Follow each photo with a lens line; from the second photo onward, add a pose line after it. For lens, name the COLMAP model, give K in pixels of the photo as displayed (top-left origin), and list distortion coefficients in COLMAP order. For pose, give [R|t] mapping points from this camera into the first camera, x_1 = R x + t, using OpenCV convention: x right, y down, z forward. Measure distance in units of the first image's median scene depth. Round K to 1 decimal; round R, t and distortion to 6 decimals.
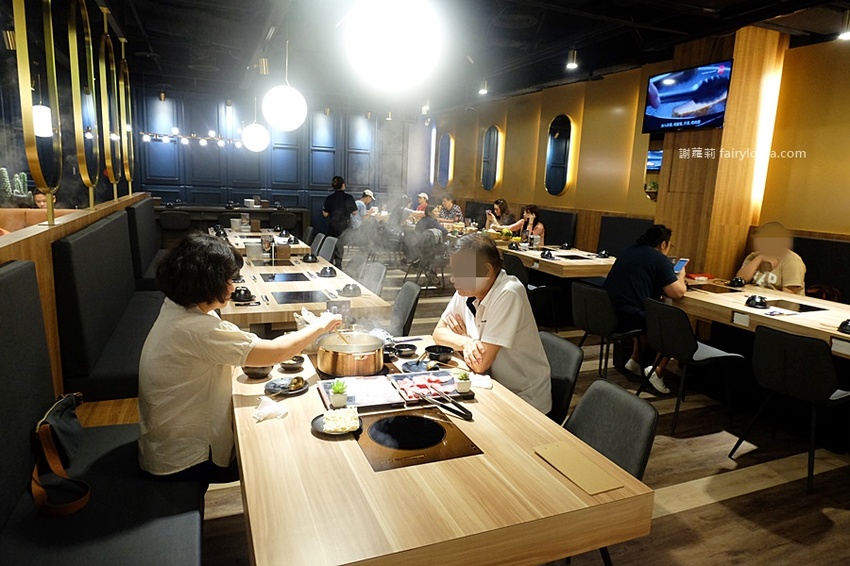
lens RADIAL K [[540.3, 0, 420.7], [0, 540.3, 279.9], [0, 0, 1]] dist [-0.001875, 0.001117]
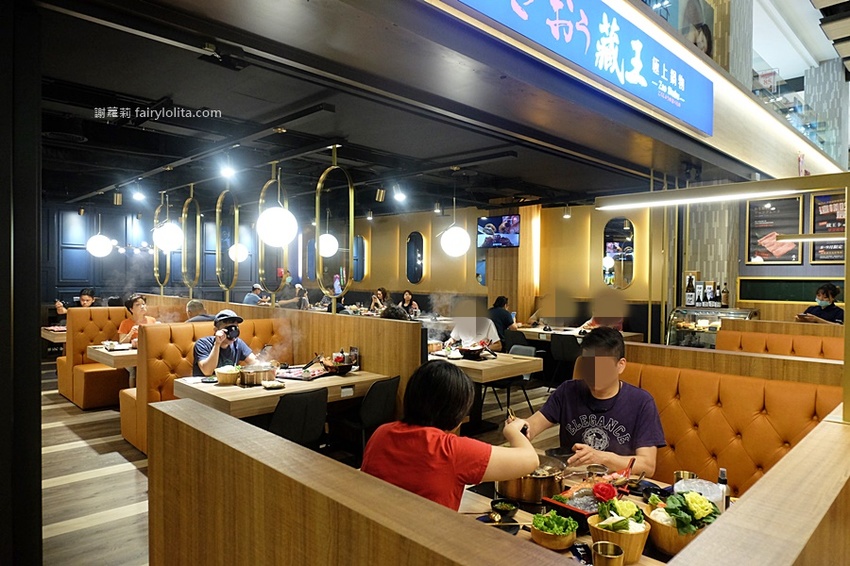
lens RADIAL K [[540.3, 0, 427.4], [0, 540.3, 283.1], [0, 0, 1]] dist [-0.001875, 0.001117]
pose [[0.923117, -0.031171, 0.383254, -0.472048], [0.089533, 0.986738, -0.135398, 0.076211], [-0.373950, 0.159302, 0.913665, -0.609506]]
